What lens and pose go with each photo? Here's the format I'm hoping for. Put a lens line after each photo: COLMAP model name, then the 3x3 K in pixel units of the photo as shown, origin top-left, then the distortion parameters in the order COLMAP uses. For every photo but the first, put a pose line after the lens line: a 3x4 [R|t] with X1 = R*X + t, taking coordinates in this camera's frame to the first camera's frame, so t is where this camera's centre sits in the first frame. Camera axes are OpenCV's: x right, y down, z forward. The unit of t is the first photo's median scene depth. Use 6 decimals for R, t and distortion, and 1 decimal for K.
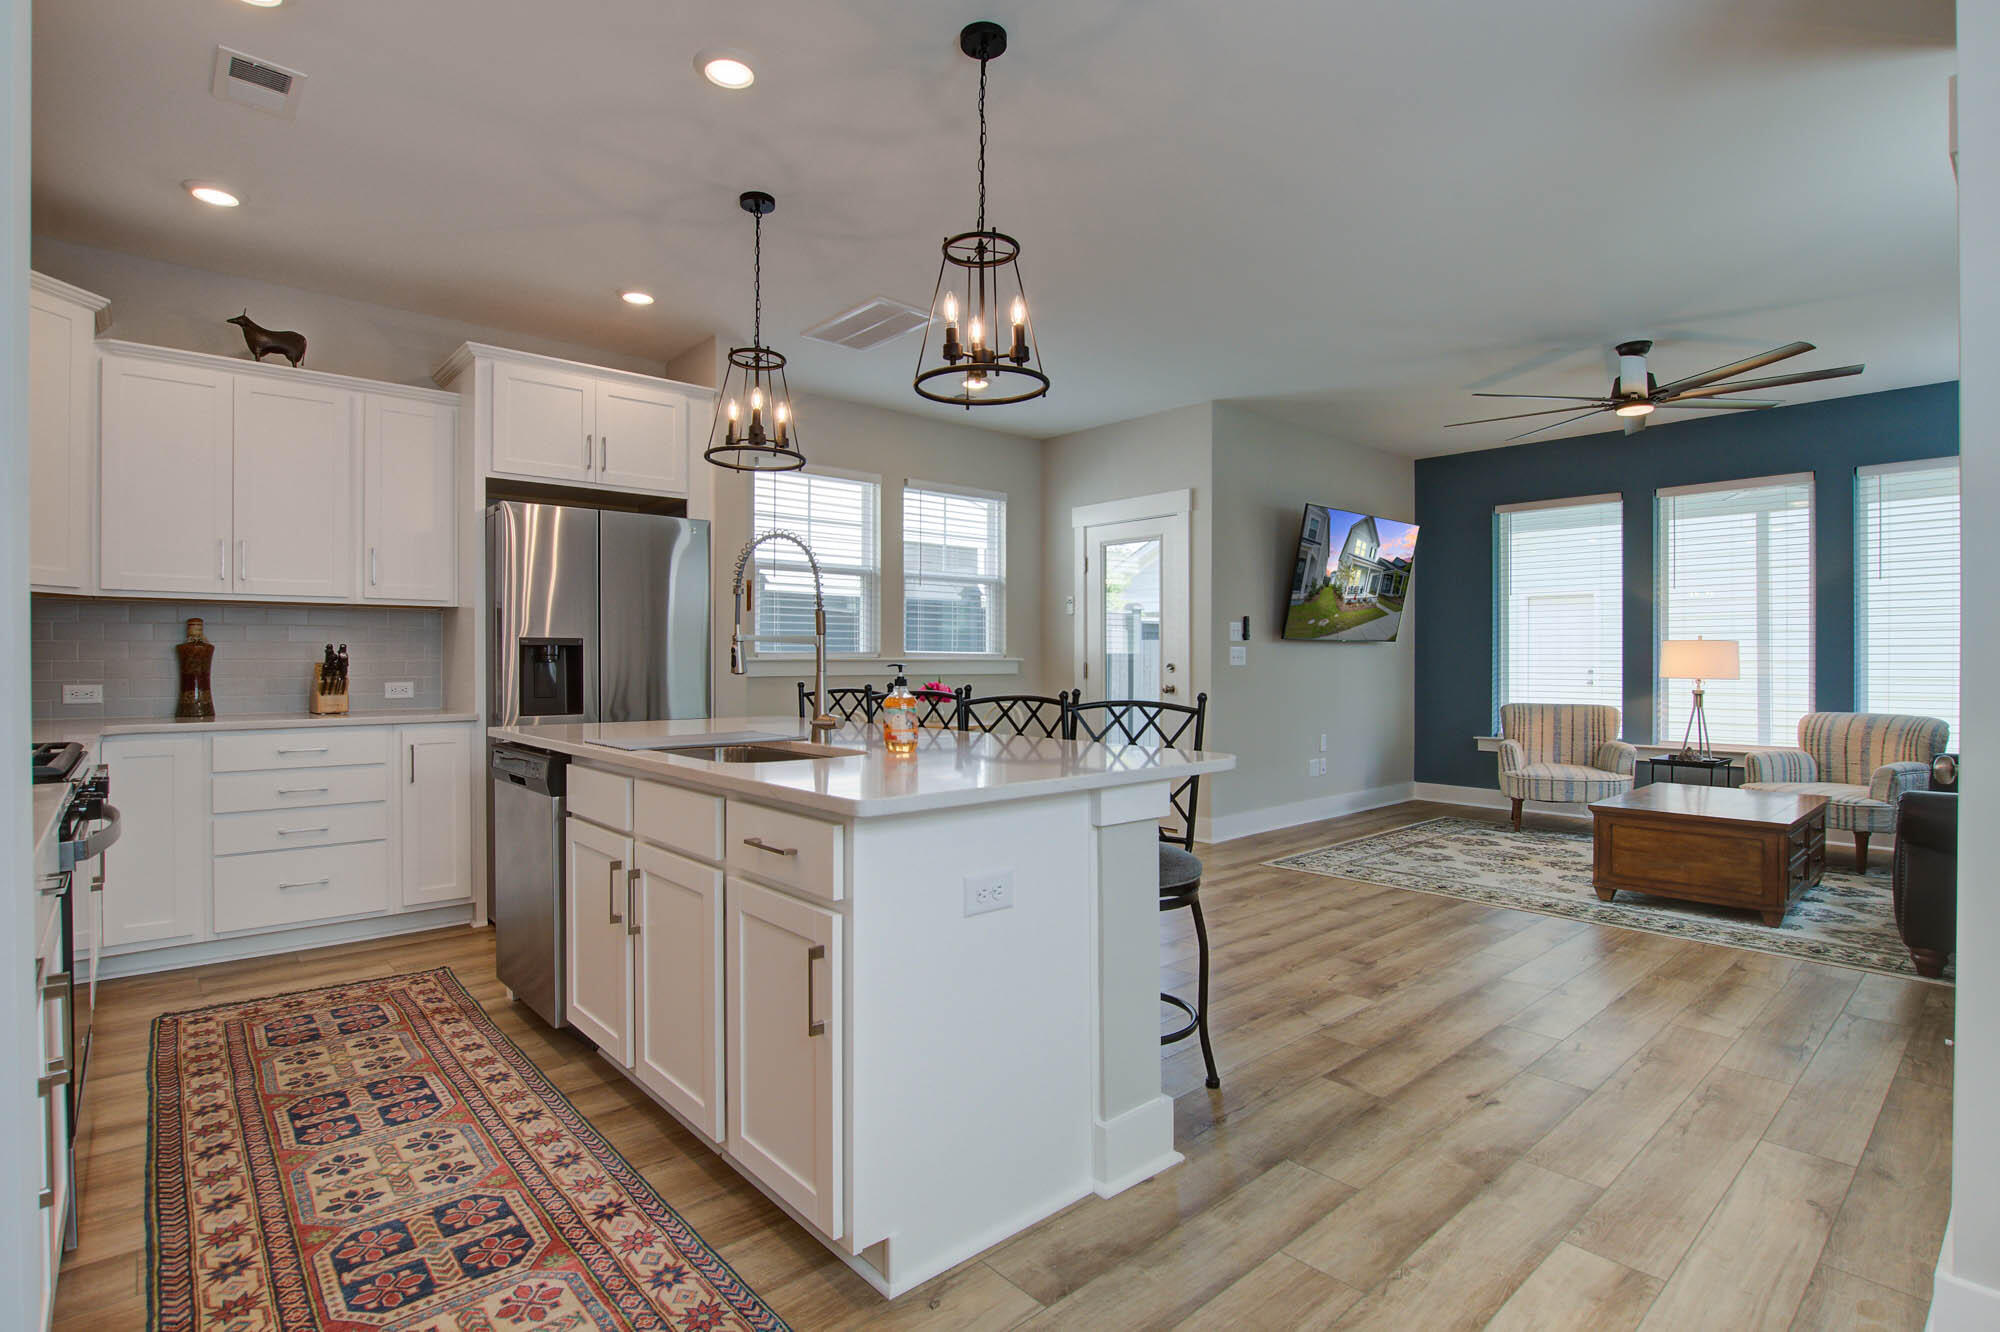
lens RADIAL K [[966.9, 0, 1004.9], [0, 966.9, 663.9], [0, 0, 1]] dist [-0.025572, 0.000485]
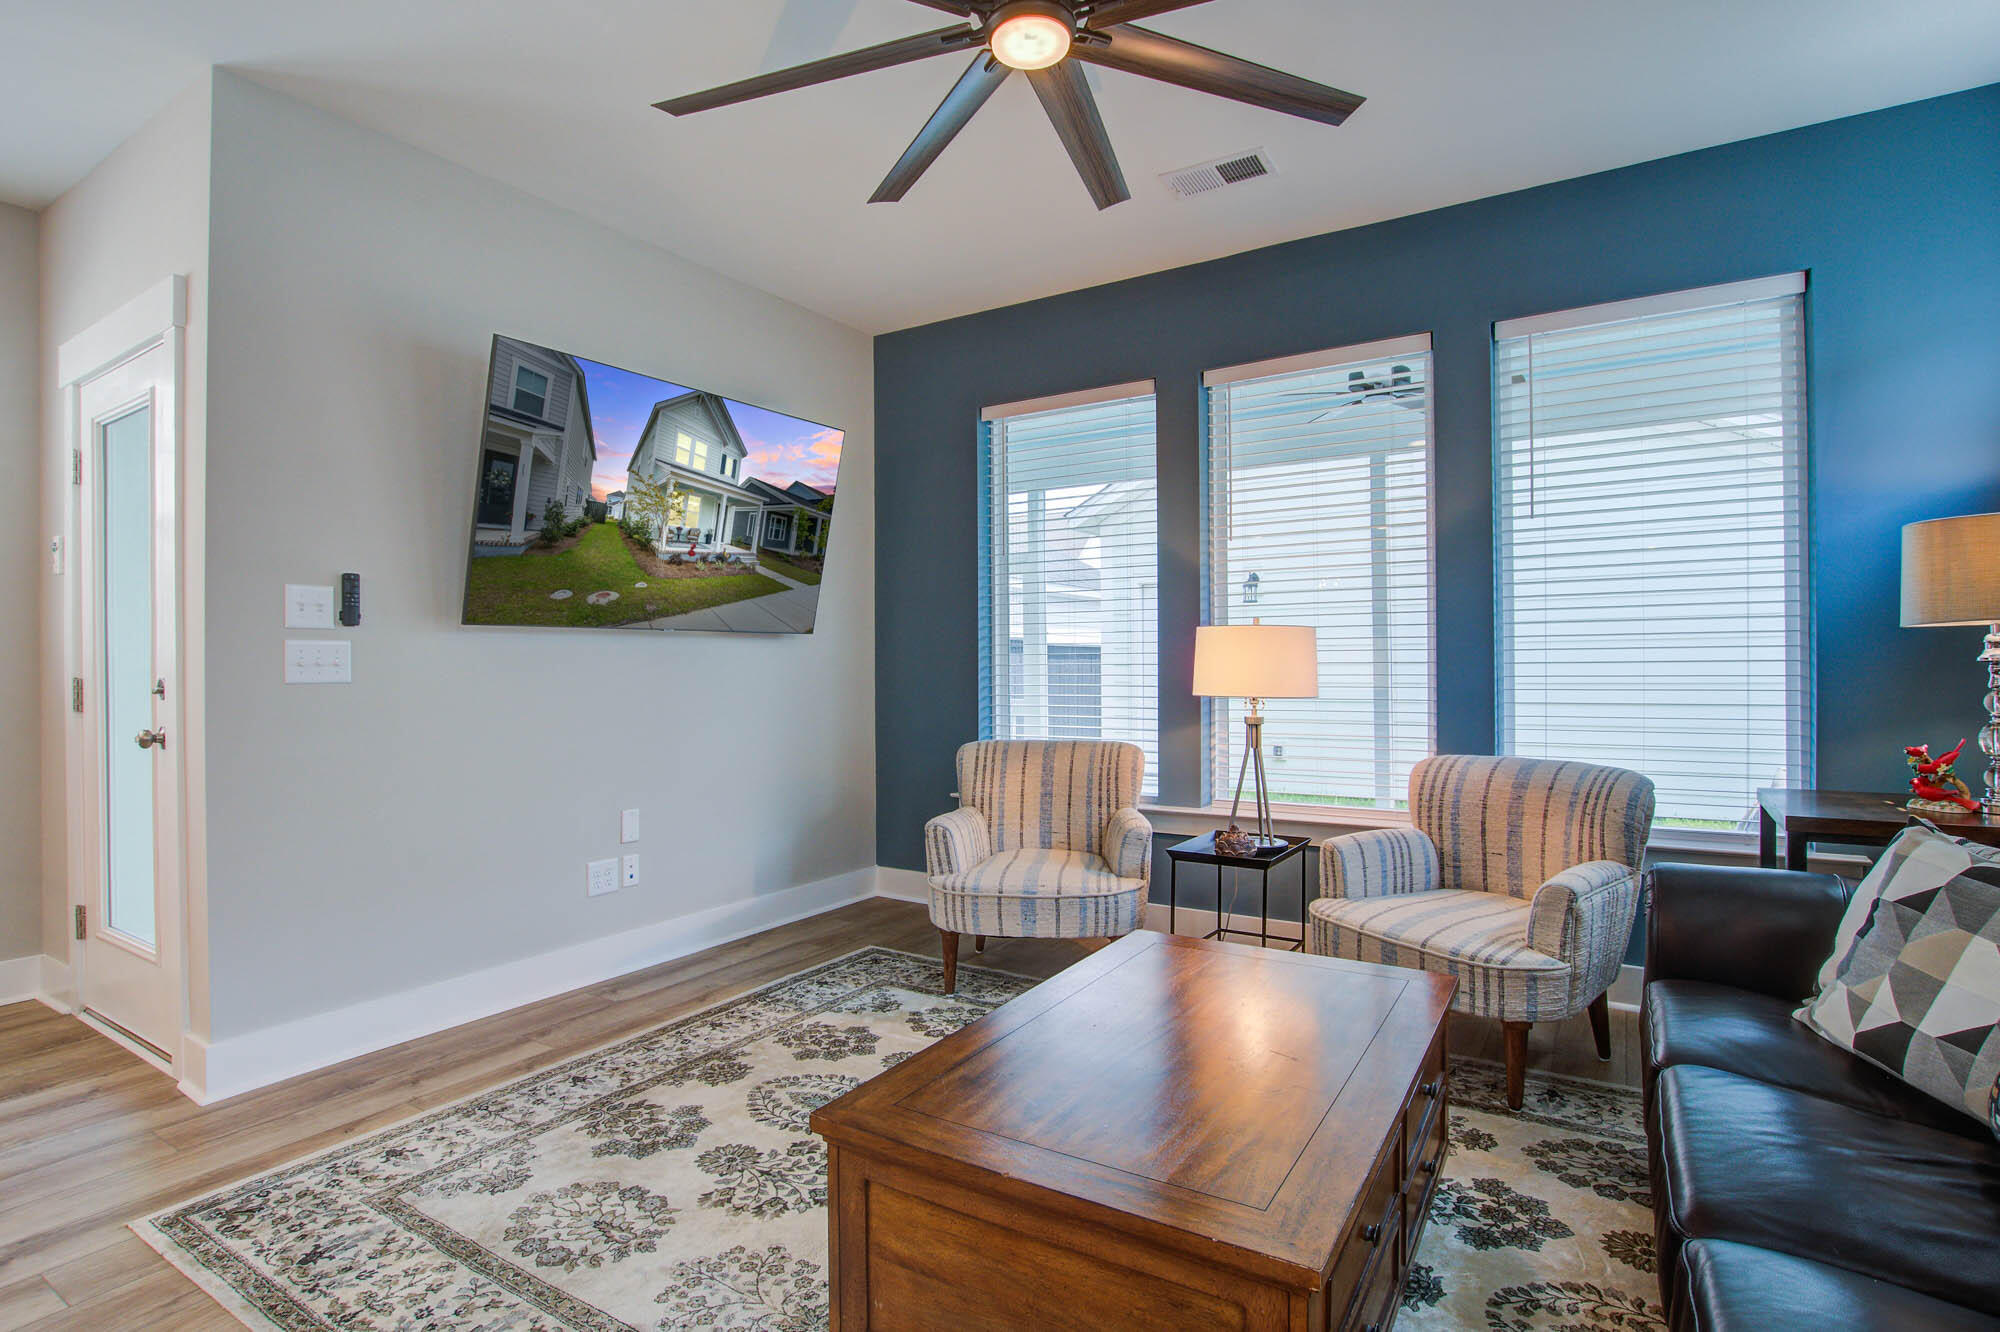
lens RADIAL K [[985.4, 0, 1000.0], [0, 985.4, 666.0], [0, 0, 1]] dist [-0.027304, 0.000843]
pose [[0.962754, -0.008479, 0.270248, 0.450268], [0.009169, 0.999957, -0.001292, -0.002757], [-0.270225, 0.003722, 0.962790, 0.512395]]
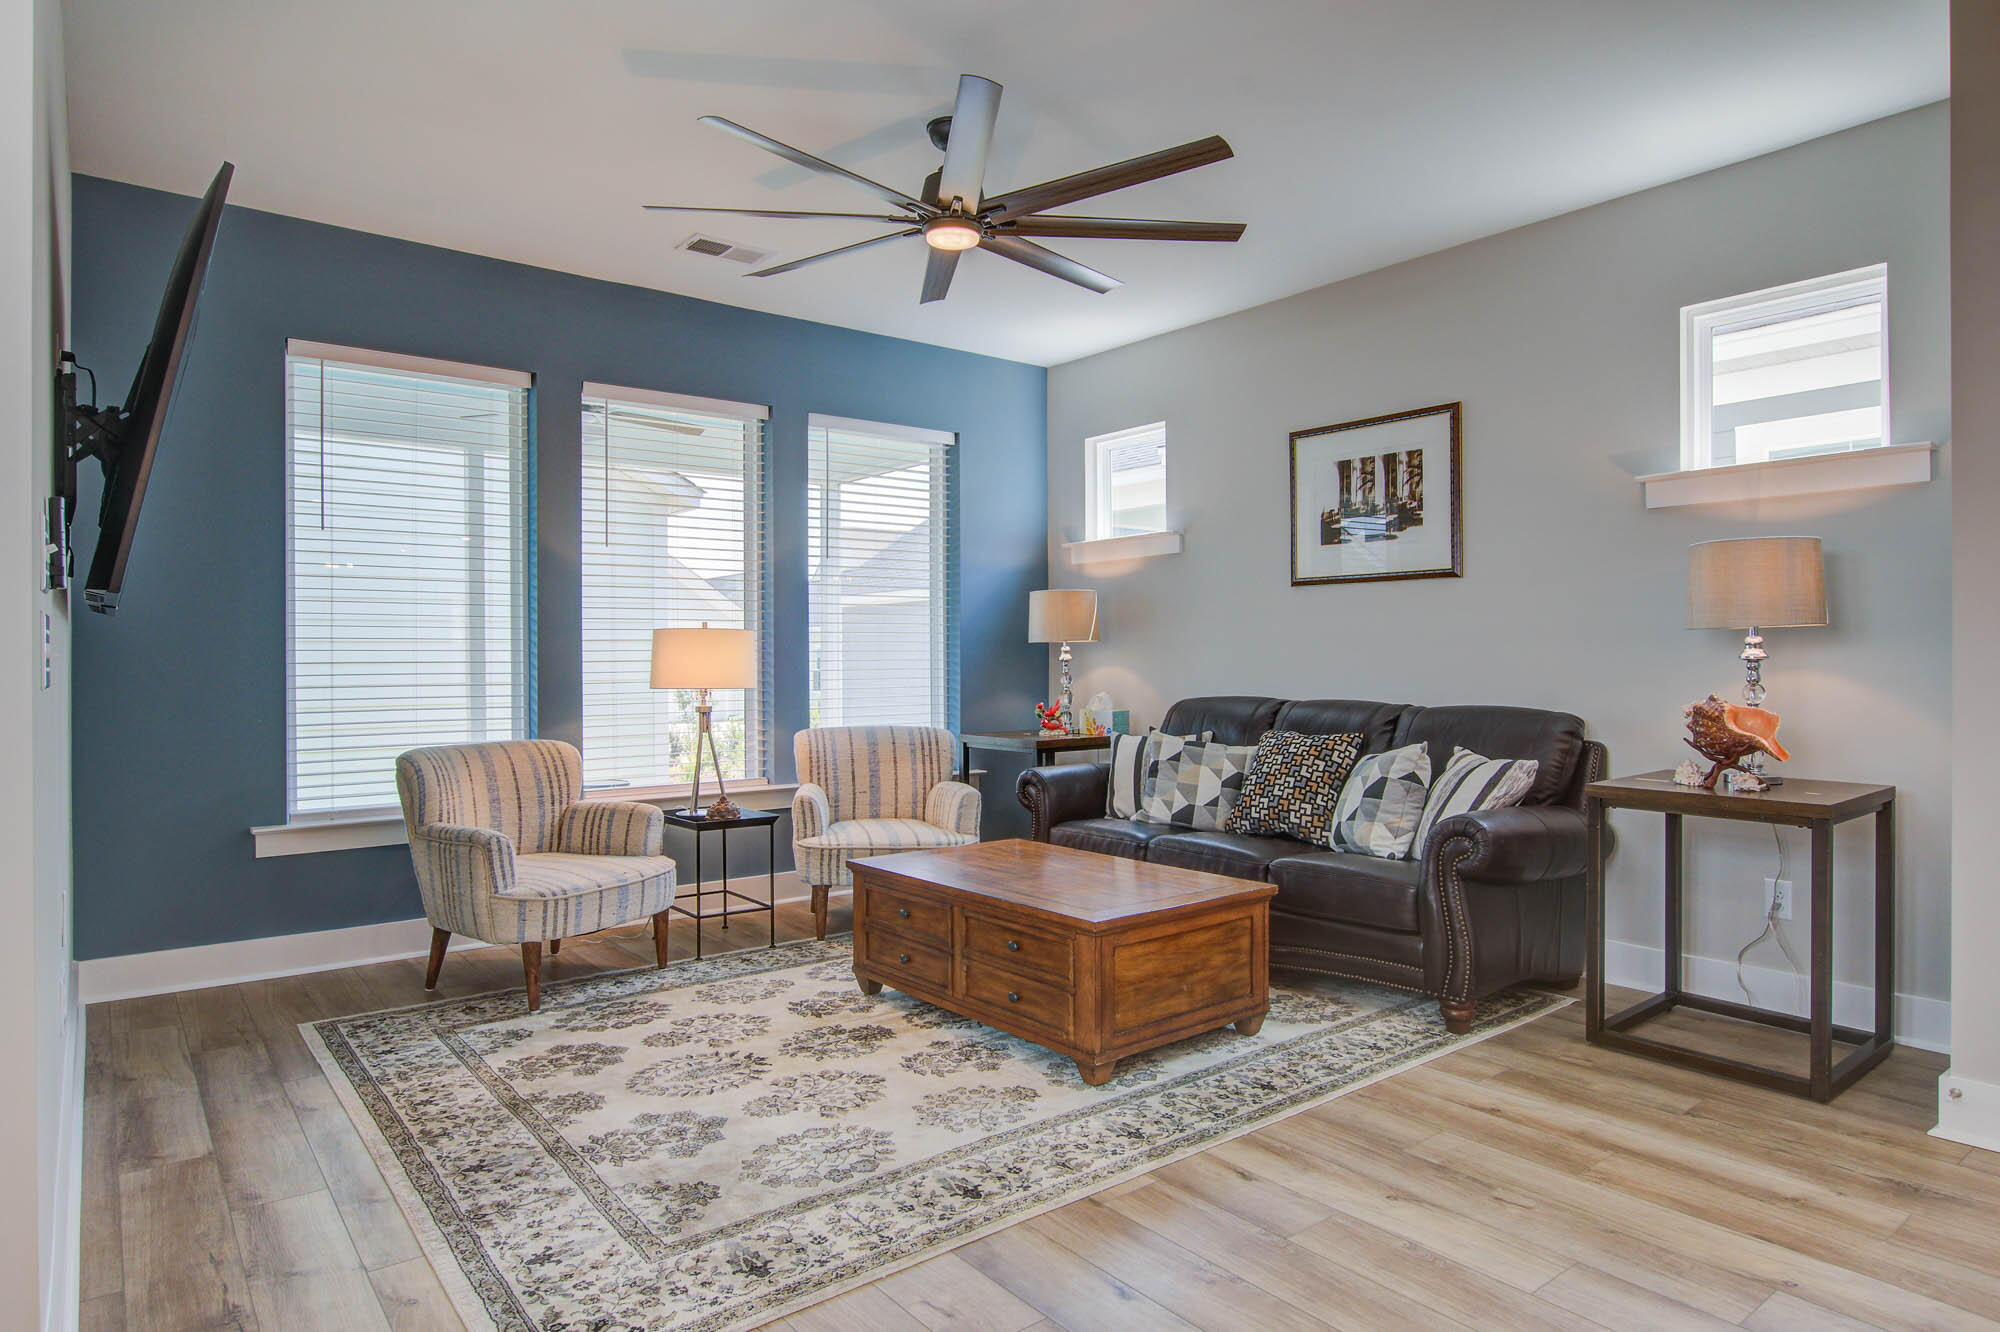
lens RADIAL K [[1156.8, 0, 1000.0], [0, 1156.8, 666.0], [0, 0, 1]] dist [-0.015608, 0.002085]
pose [[0.063818, -0.009085, 0.997920, -0.045166], [0.006326, 0.999942, 0.008699, -0.005717], [-0.997942, 0.005758, 0.063872, 0.779600]]
